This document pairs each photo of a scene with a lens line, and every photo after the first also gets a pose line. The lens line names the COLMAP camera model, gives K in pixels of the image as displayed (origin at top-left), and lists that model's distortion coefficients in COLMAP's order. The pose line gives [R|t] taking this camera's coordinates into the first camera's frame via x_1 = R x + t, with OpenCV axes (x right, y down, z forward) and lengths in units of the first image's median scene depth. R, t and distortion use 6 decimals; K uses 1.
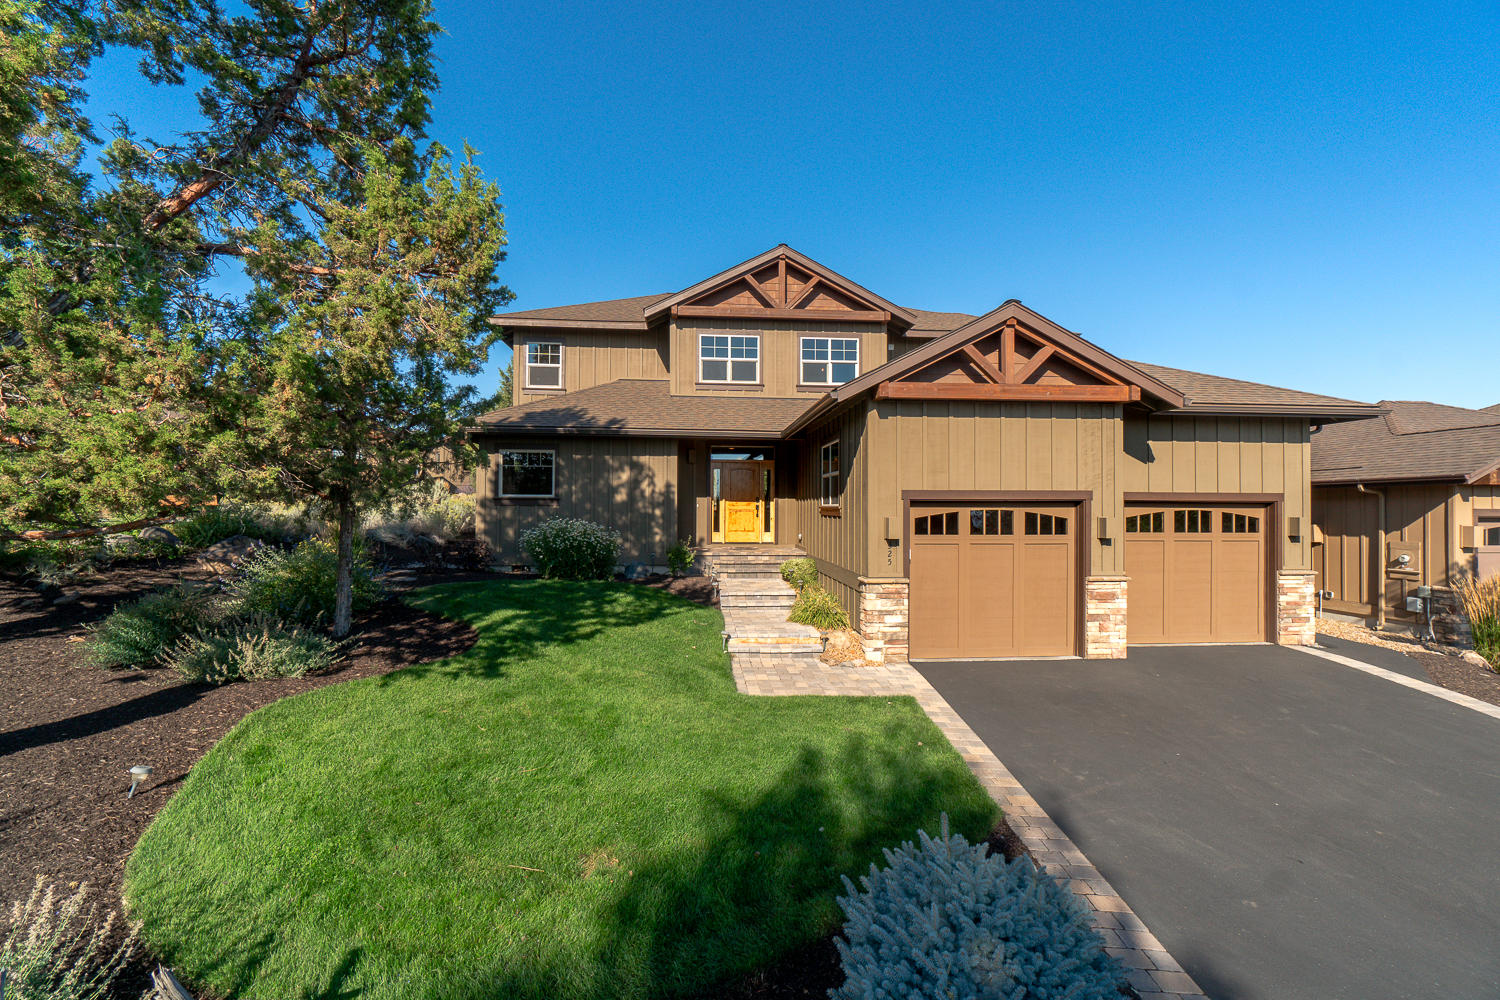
lens RADIAL K [[640.9, 0, 747.0], [0, 640.9, 519.2], [0, 0, 1]] dist [-0.006633, 0.000234]
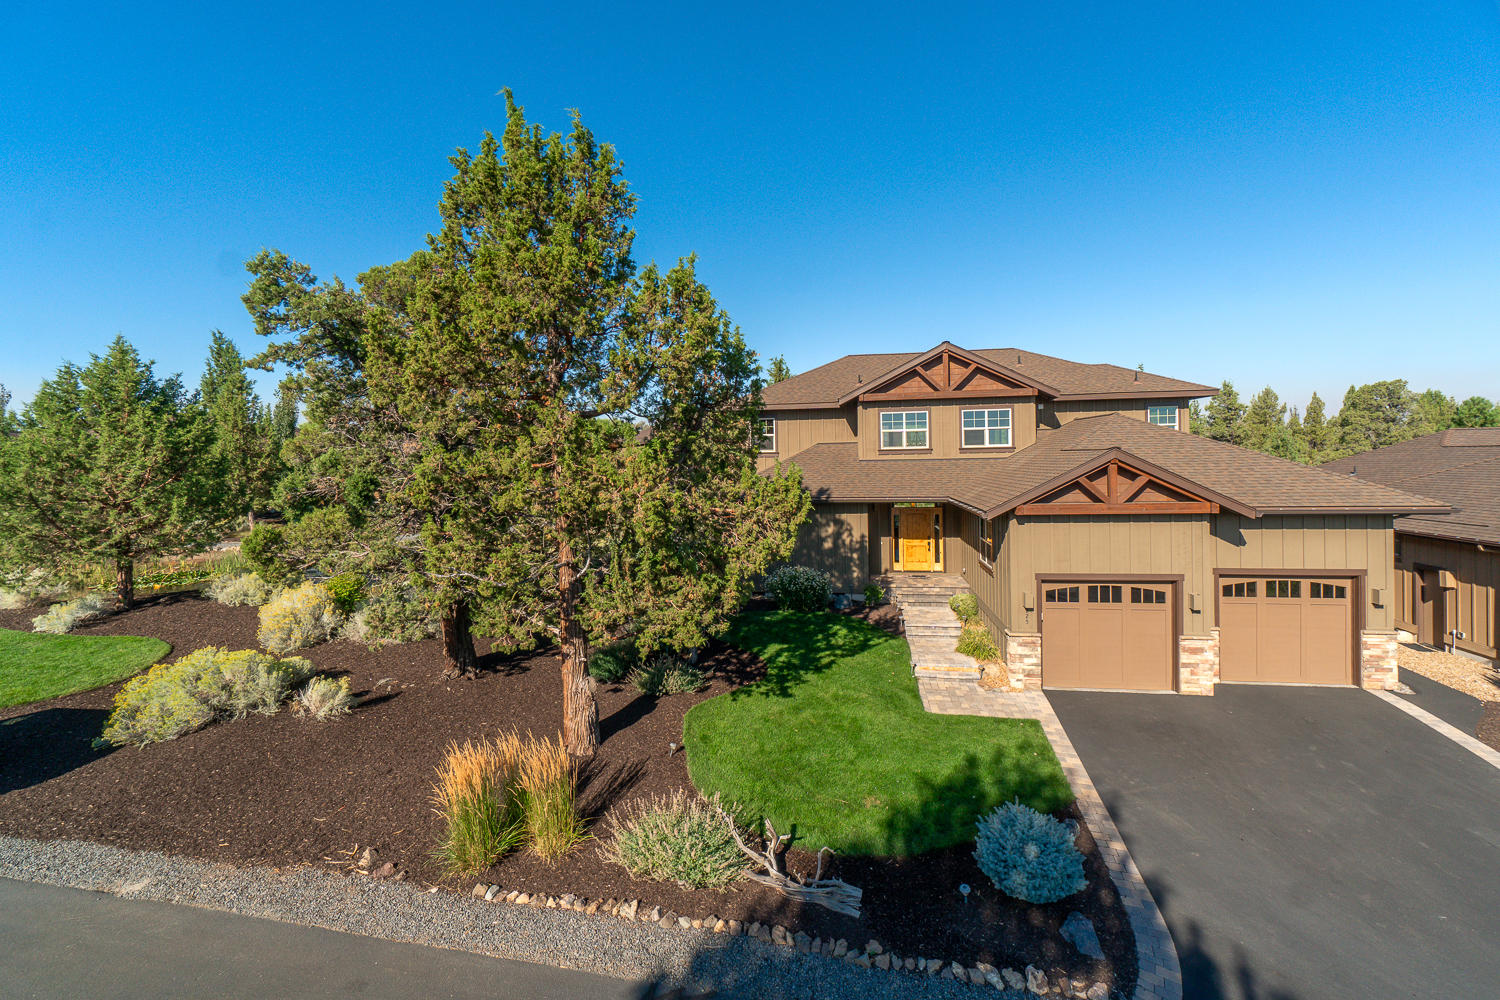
lens RADIAL K [[623.1, 0, 752.1], [0, 623.1, 497.6], [0, 0, 1]] dist [-0.001316, 0.000664]
pose [[0.968758, -0.019582, -0.247235, -0.030214], [0.026131, 0.999388, 0.023236, -0.262481], [0.246629, -0.028971, 0.968677, -0.526453]]
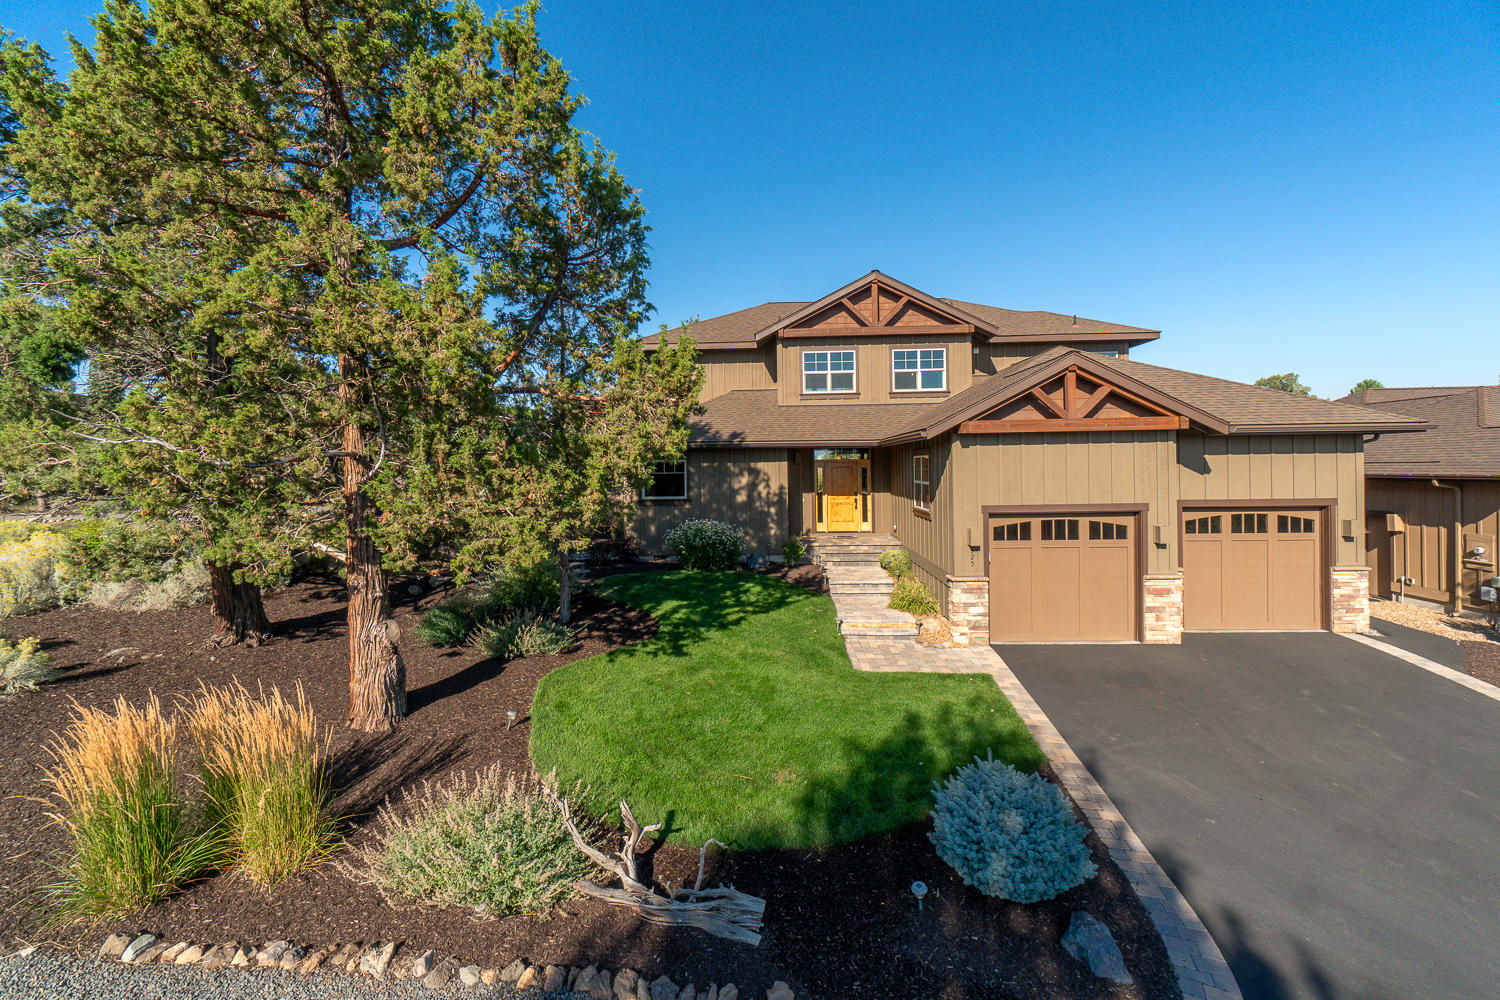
lens RADIAL K [[639.4, 0, 747.8], [0, 639.4, 492.2], [0, 0, 1]] dist [-0.002709, 0.000172]
pose [[0.990719, -0.017797, -0.134758, -0.037106], [0.020086, 0.999676, 0.015644, -0.096826], [0.134436, -0.018206, 0.990755, -0.271757]]
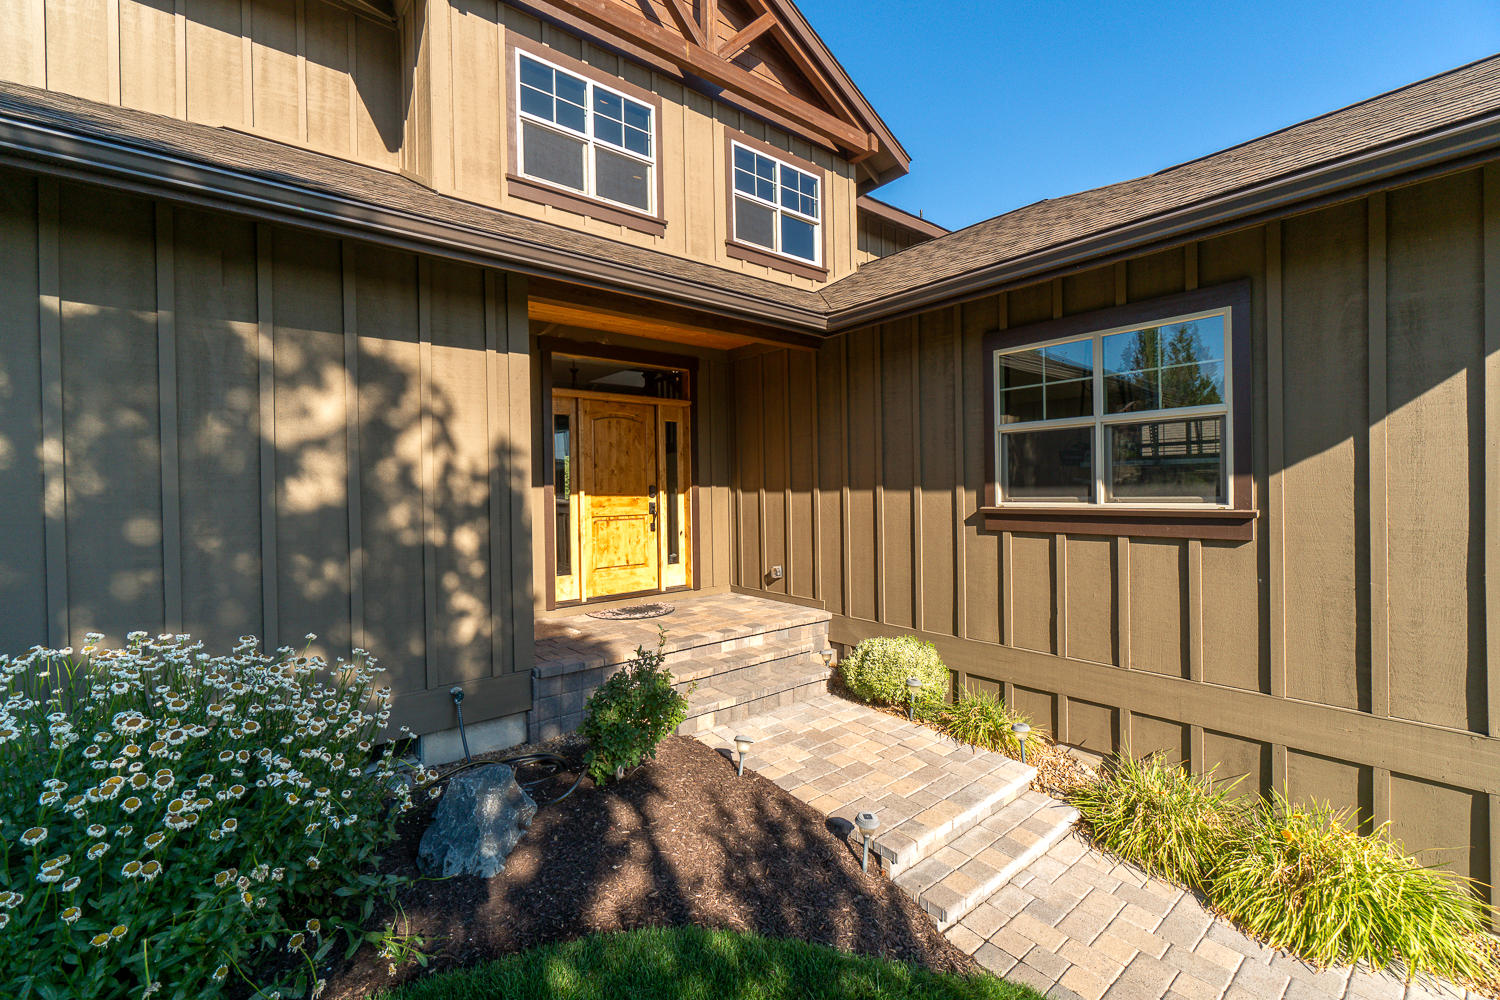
lens RADIAL K [[647.7, 0, 750.6], [0, 647.7, 496.0], [0, 0, 1]] dist [-0.002936, -0.000265]
pose [[0.835006, -0.024403, 0.549699, -0.293519], [0.034965, 0.999350, -0.008748, -0.035718], [-0.549129, 0.026524, 0.835317, 1.048089]]
